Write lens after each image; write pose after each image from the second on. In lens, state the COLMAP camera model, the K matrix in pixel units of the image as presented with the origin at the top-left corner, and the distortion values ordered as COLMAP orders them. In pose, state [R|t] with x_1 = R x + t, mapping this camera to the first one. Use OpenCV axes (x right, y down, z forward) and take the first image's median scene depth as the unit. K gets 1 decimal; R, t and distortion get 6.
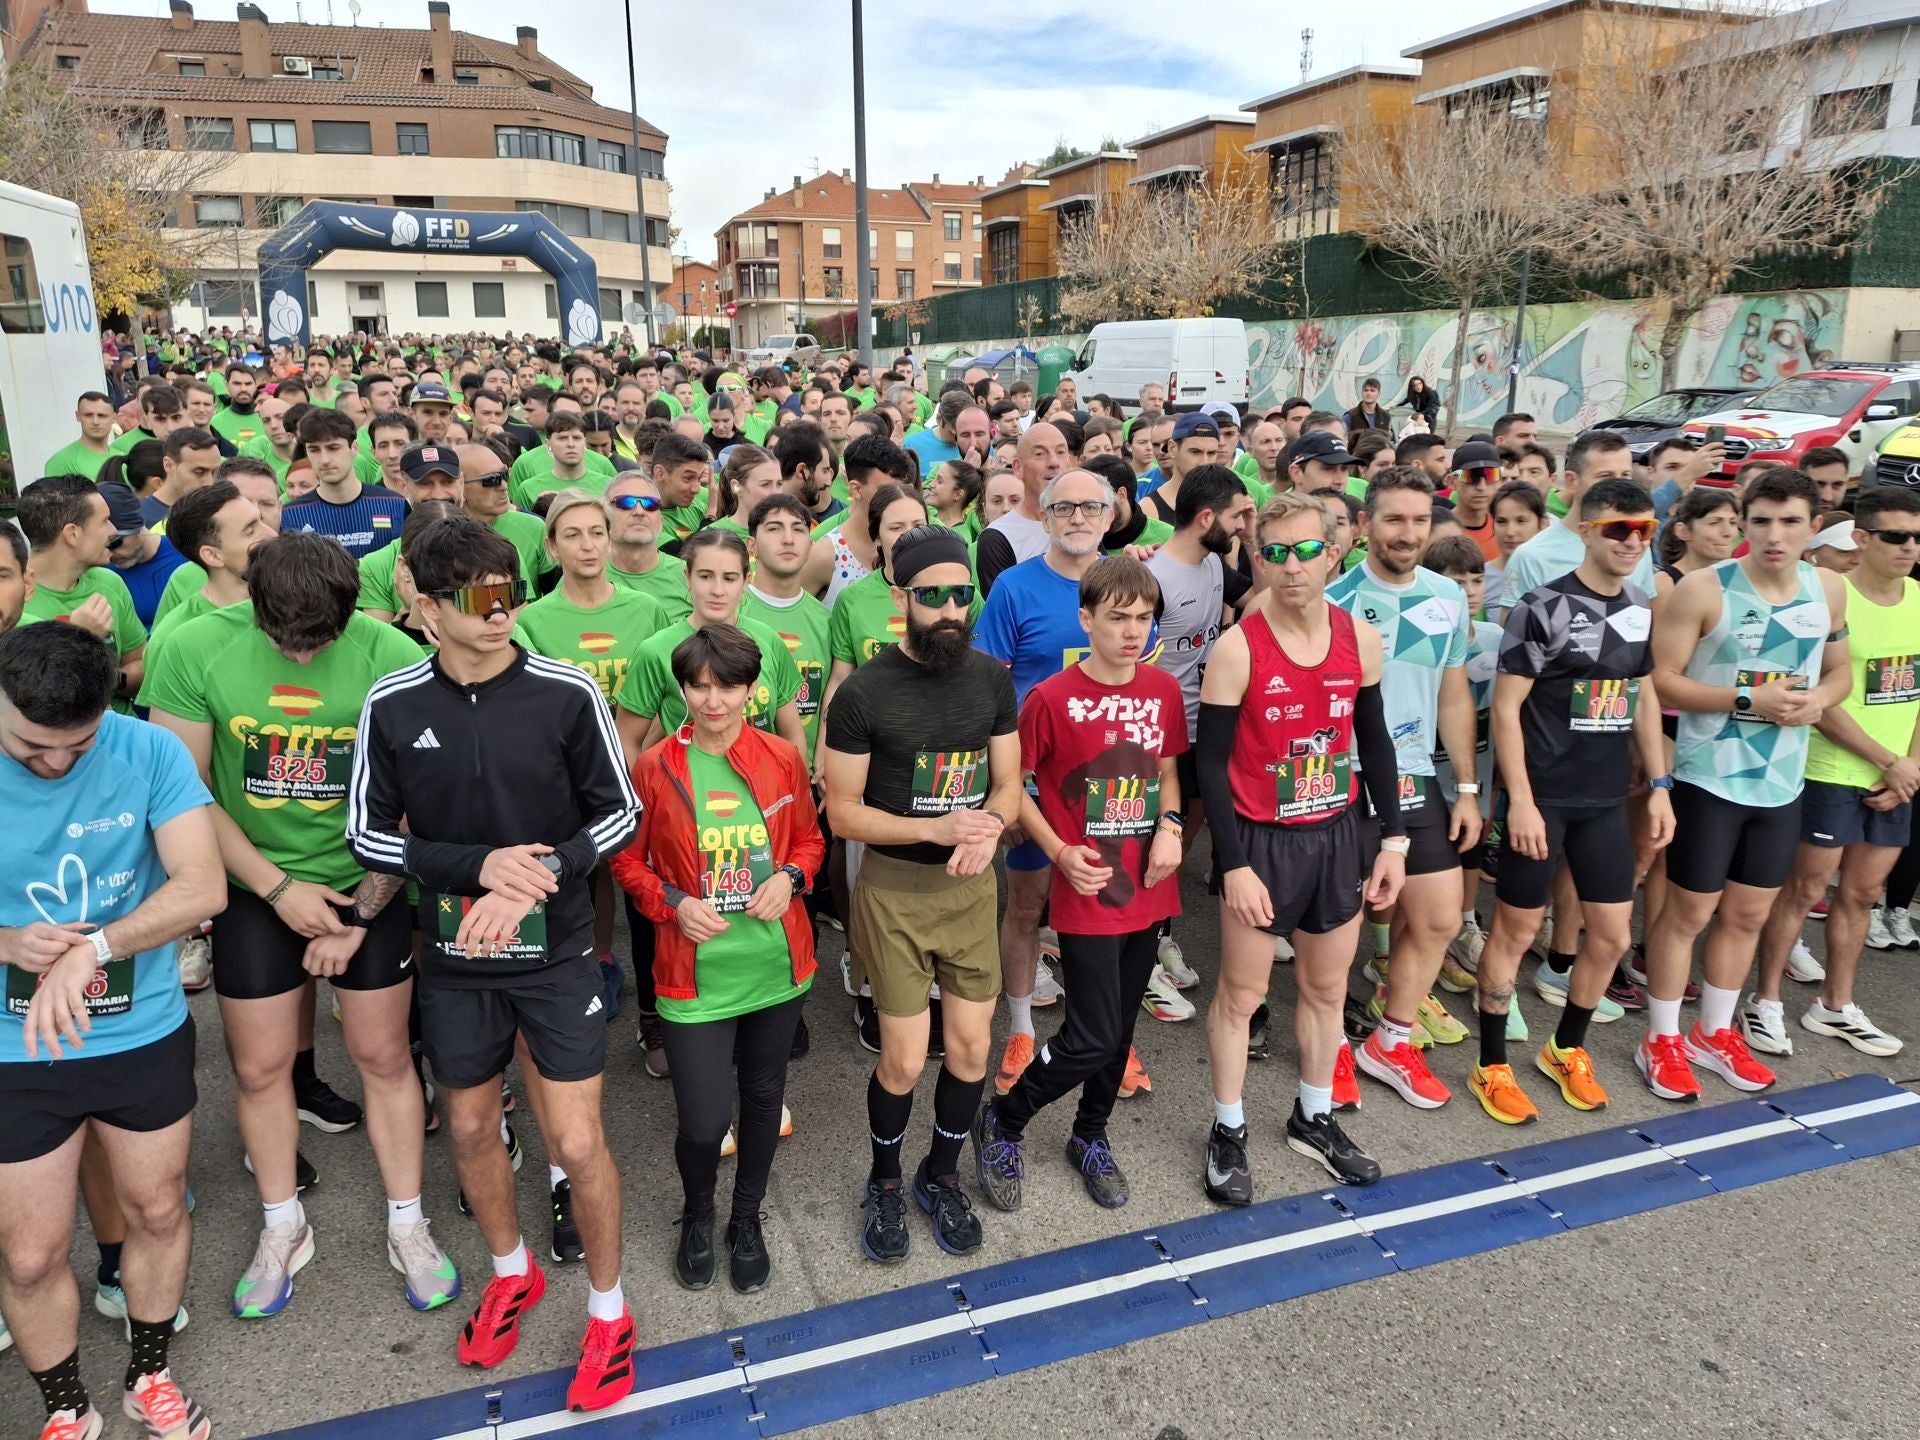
lens RADIAL K [[1403.6, 0, 981.8], [0, 1403.6, 752.8], [0, 0, 1]] dist [0.016769, -0.038870]
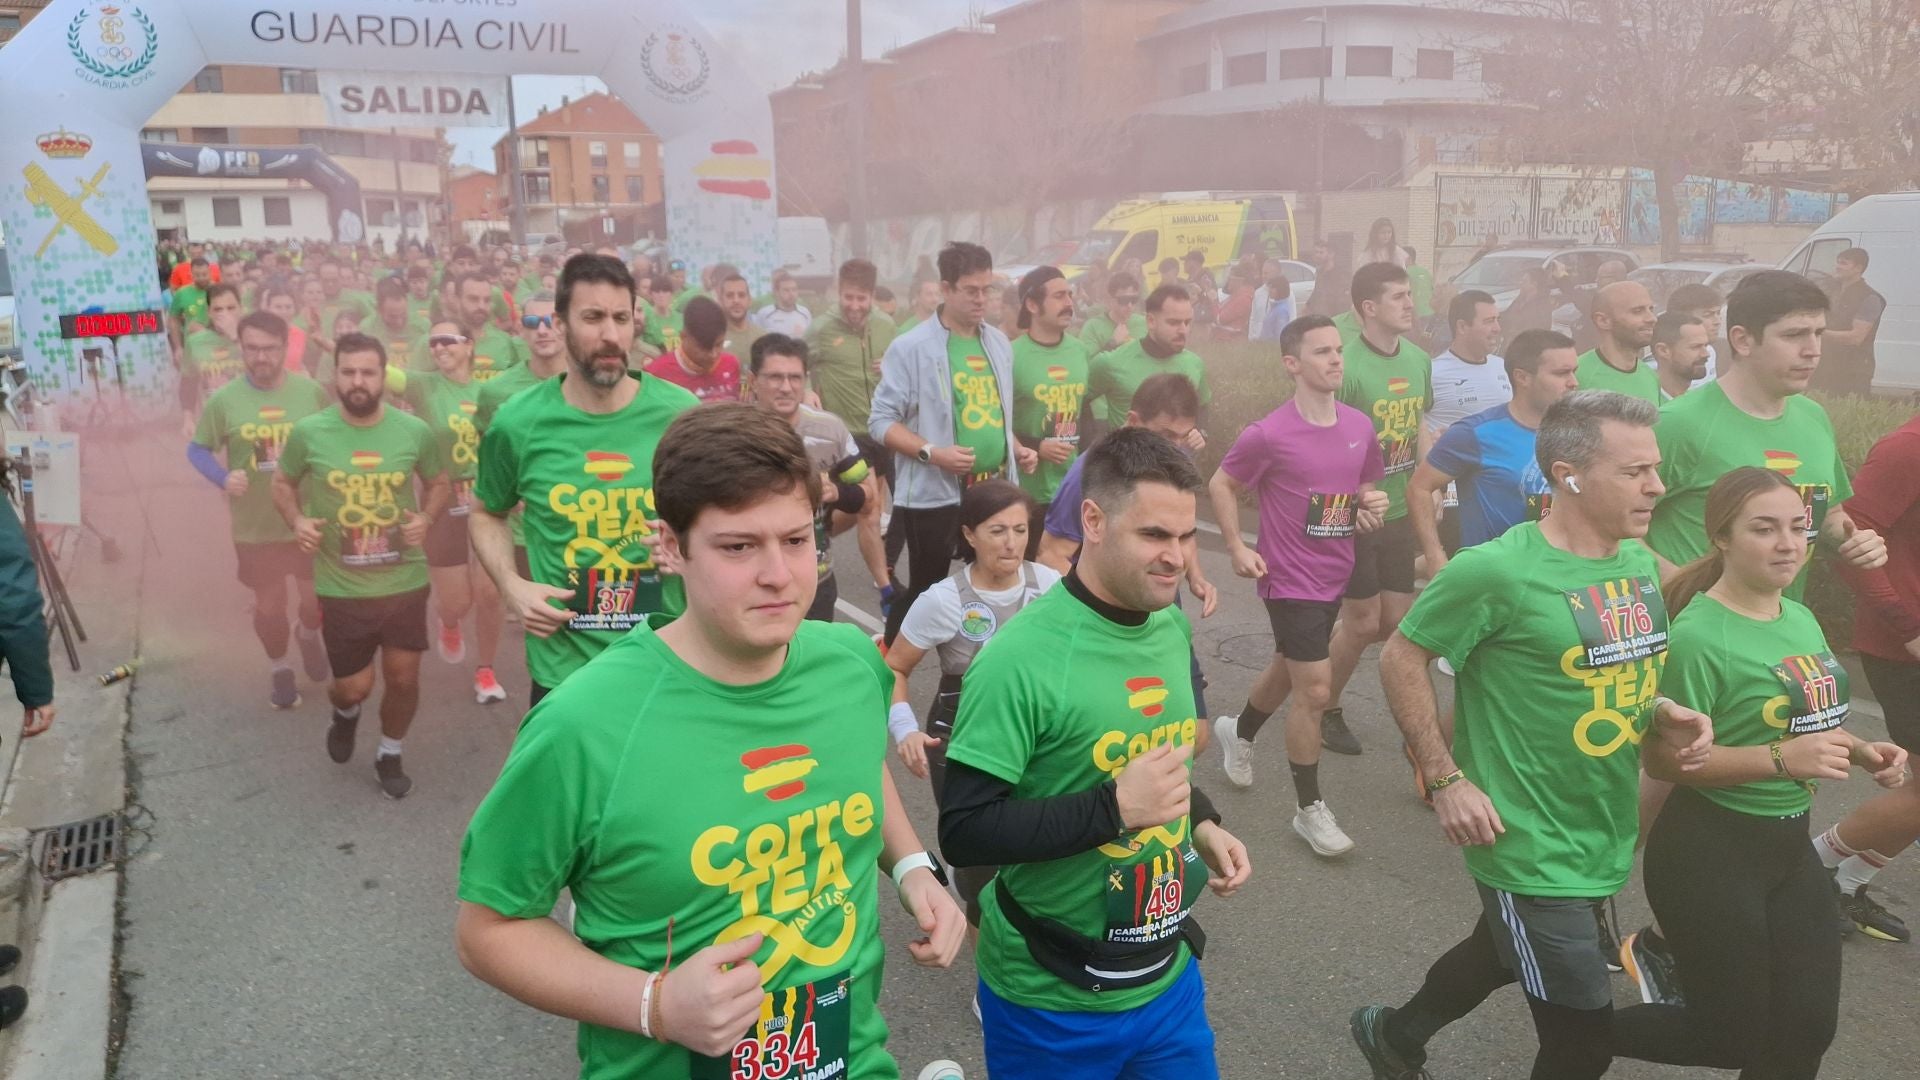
lens RADIAL K [[1415.7, 0, 987.5], [0, 1415.7, 531.2], [0, 0, 1]] dist [0.010867, -0.061776]
pose [[0.991303, -0.043806, 0.124098, 0.121363], [0.053796, 0.995476, -0.078322, 0.104098], [-0.120105, 0.084317, 0.989174, -0.329184]]
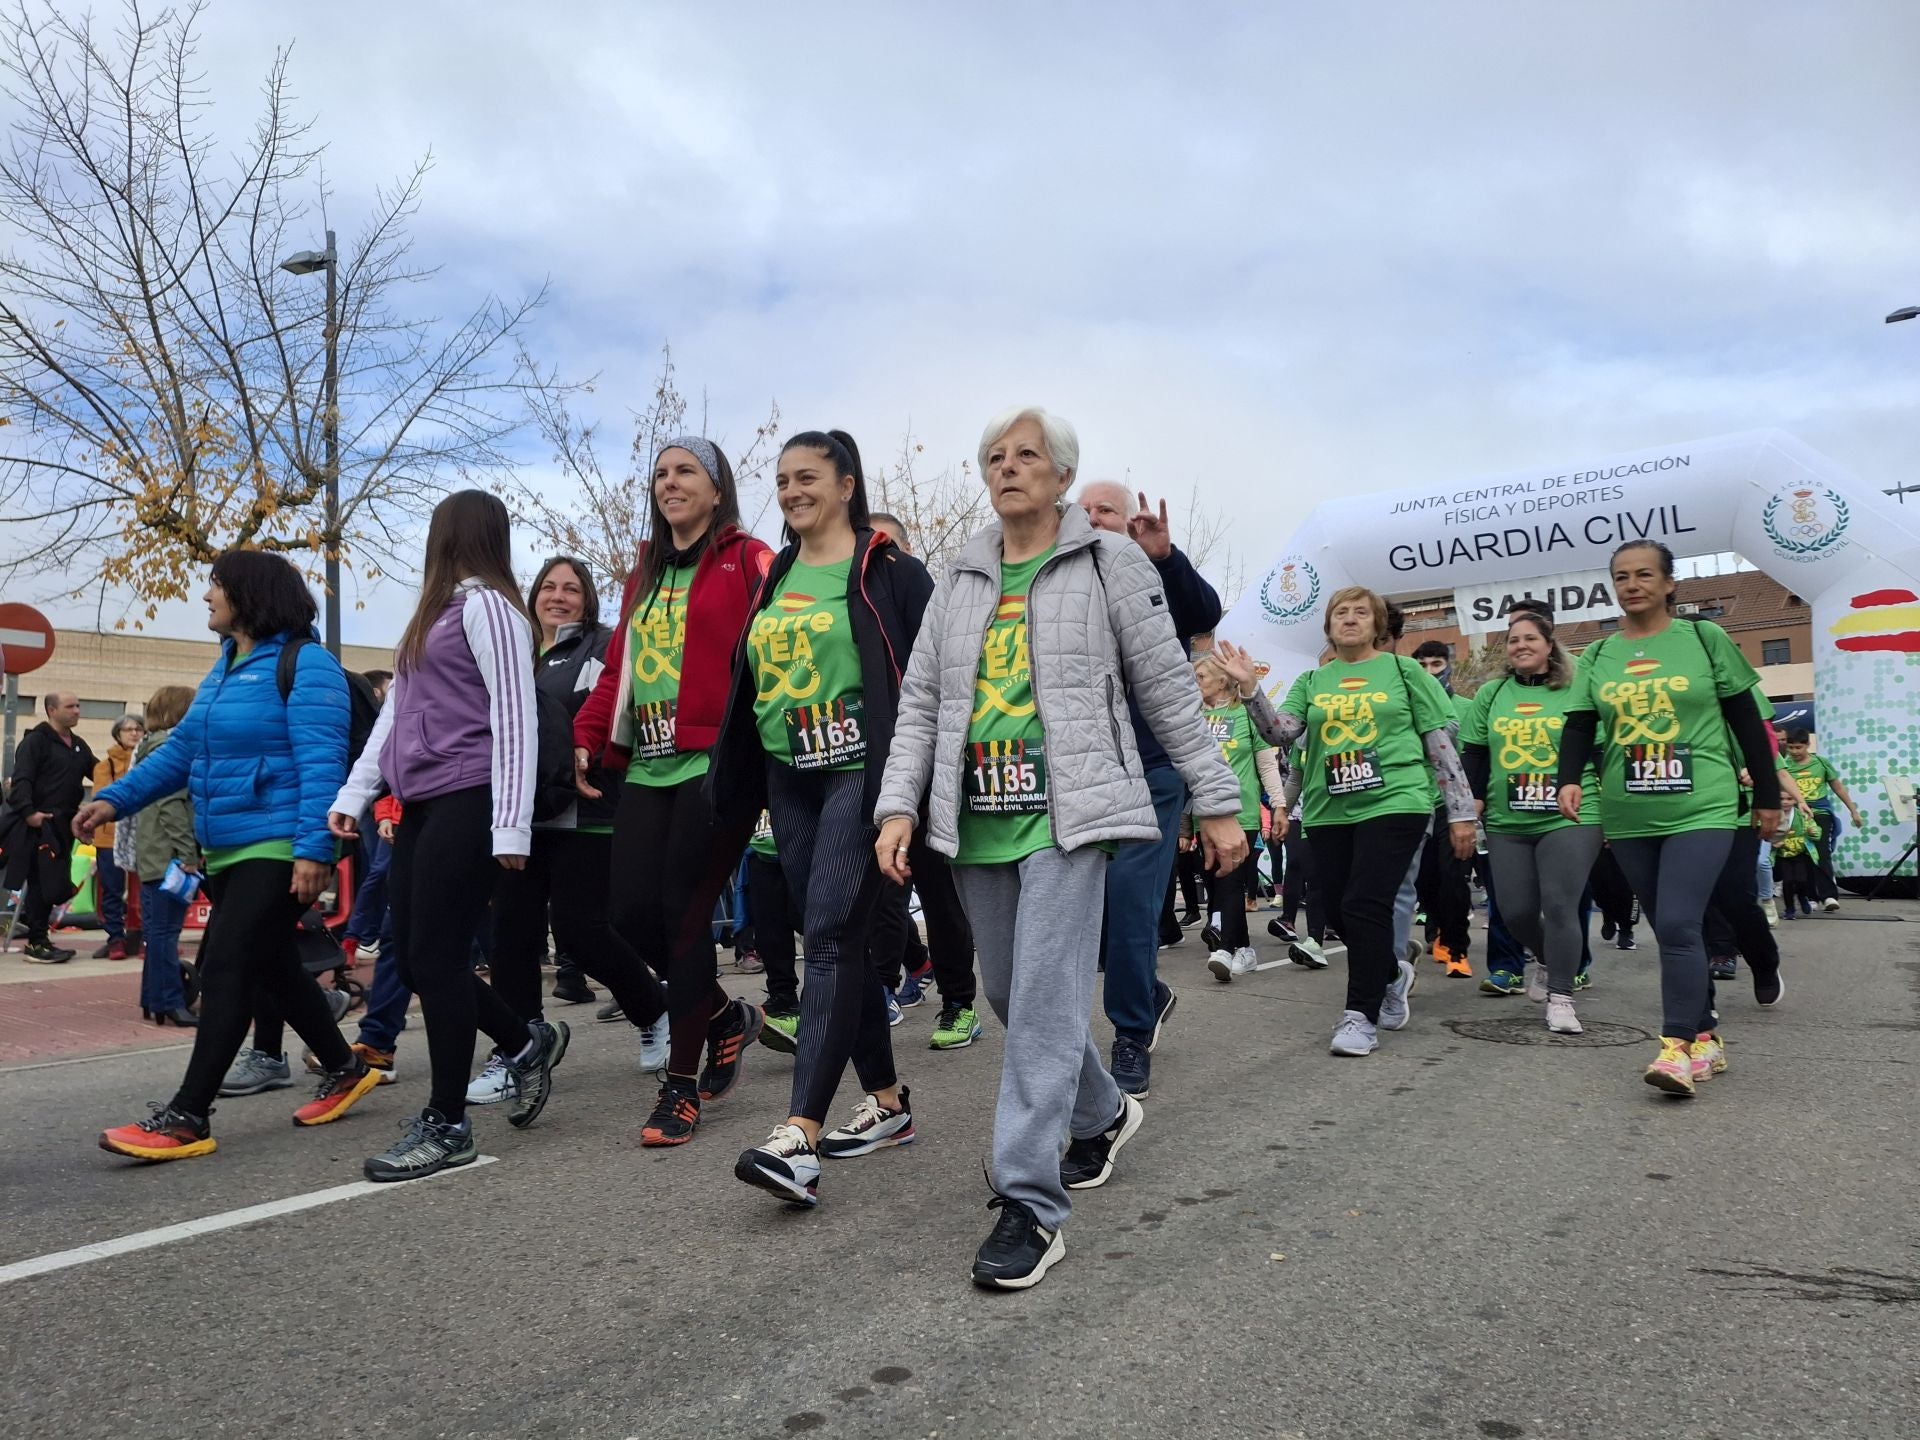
lens RADIAL K [[1403.6, 0, 933.6], [0, 1403.6, 754.1], [0, 0, 1]] dist [0.016769, -0.038870]
pose [[0.565991, -0.085447, -0.819971, 0.252637], [-0.202529, 0.949722, -0.238766, 0.125856], [0.799147, 0.301208, 0.520229, -0.284161]]
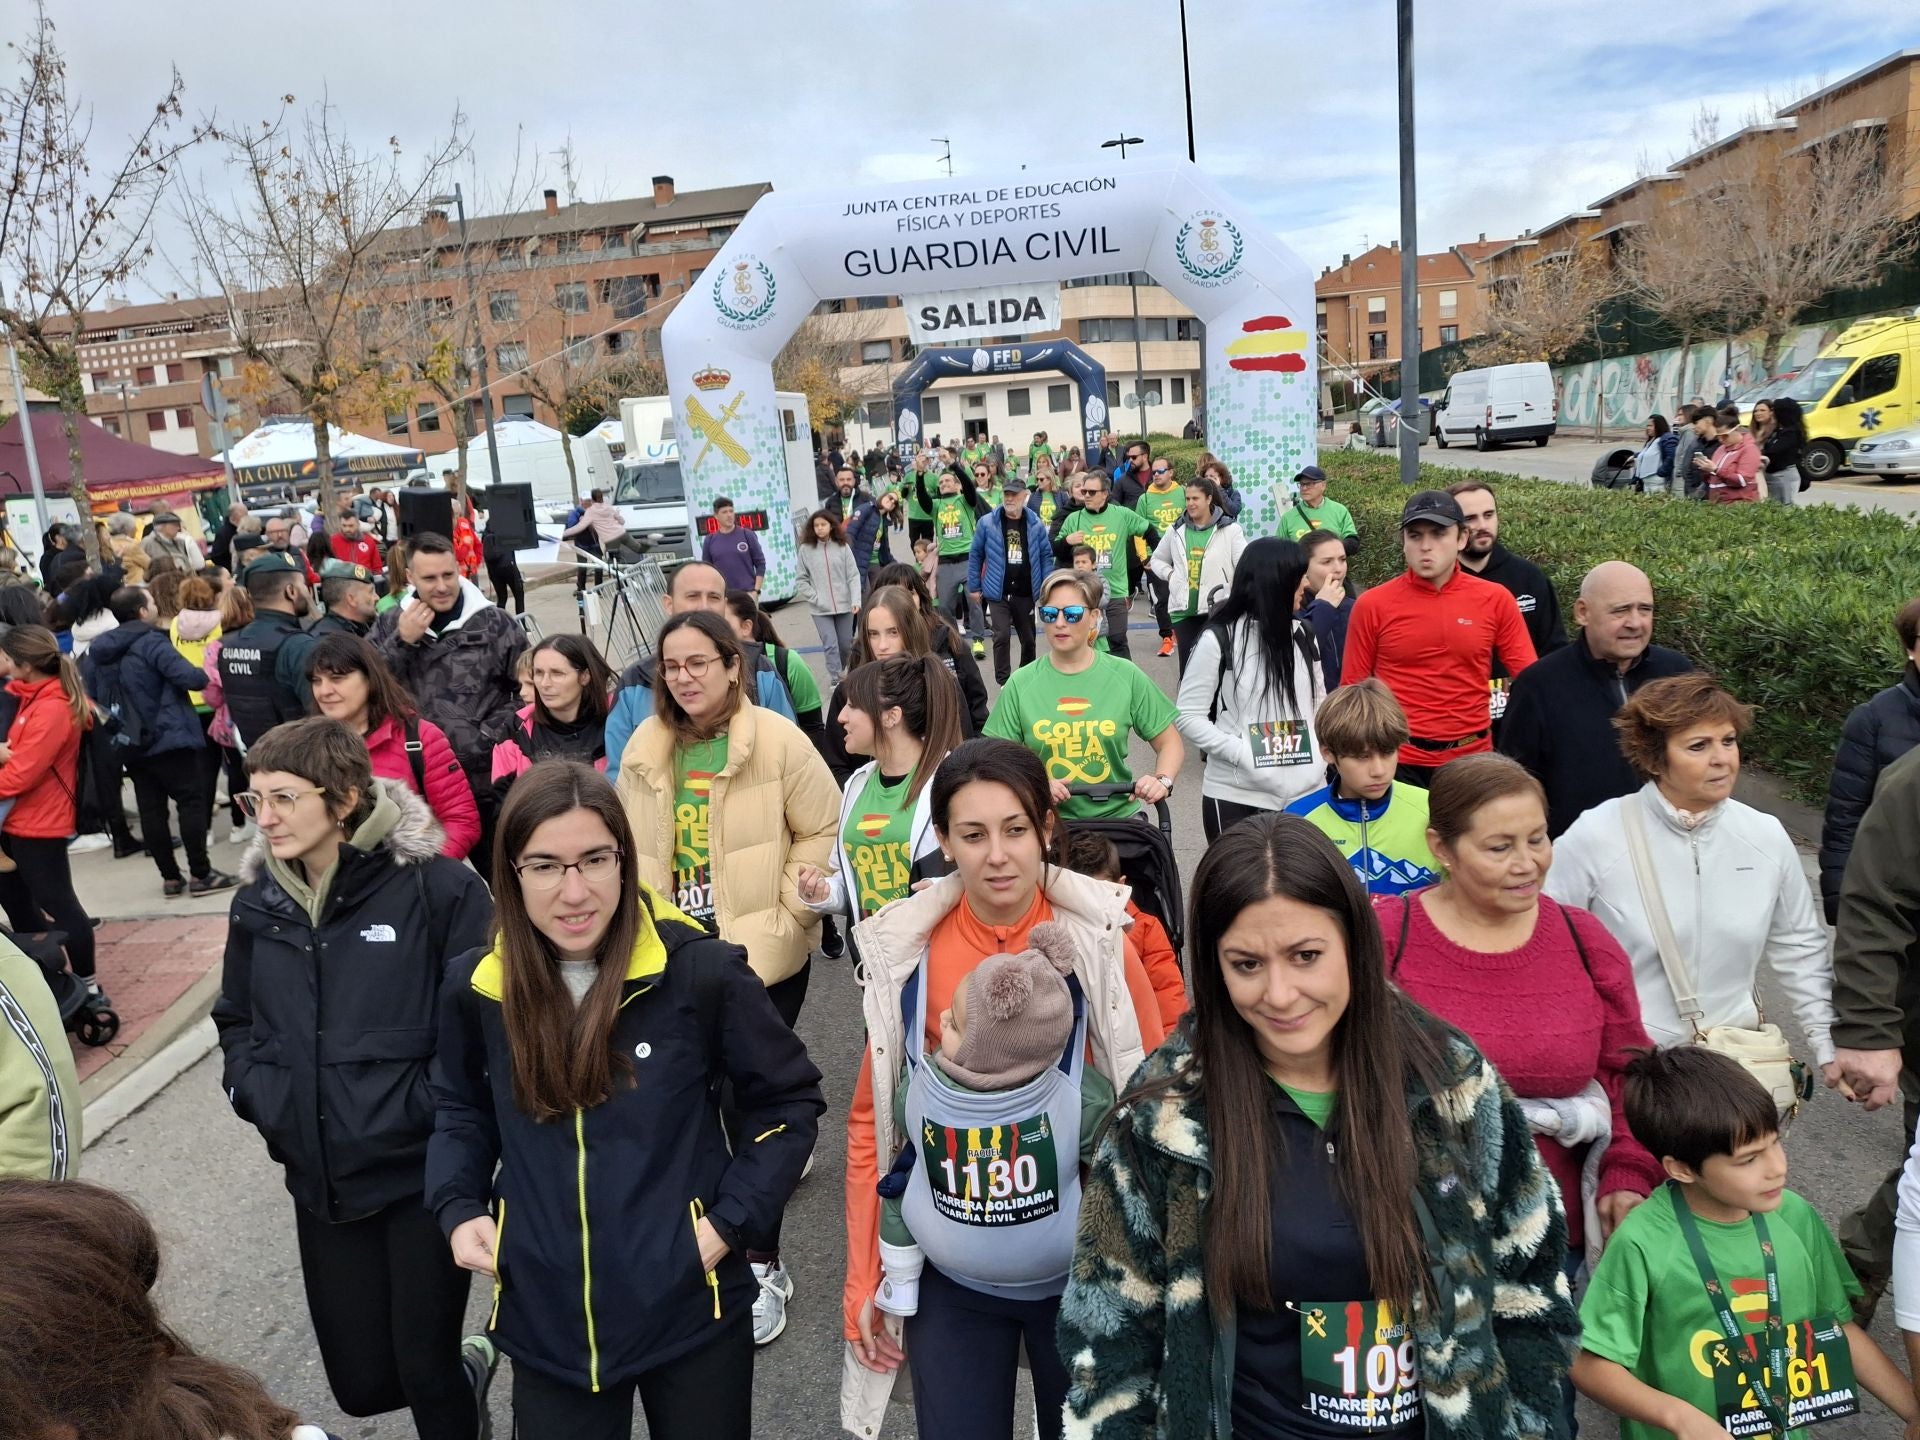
lens RADIAL K [[1439.5, 0, 971.9], [0, 1439.5, 745.4], [0, 0, 1]] dist [0.022803, -0.048513]
pose [[0.908323, 0.004376, -0.418247, 0.202608], [-0.028117, 0.998322, -0.050617, 0.104516], [0.417324, 0.057736, 0.906922, -0.336140]]
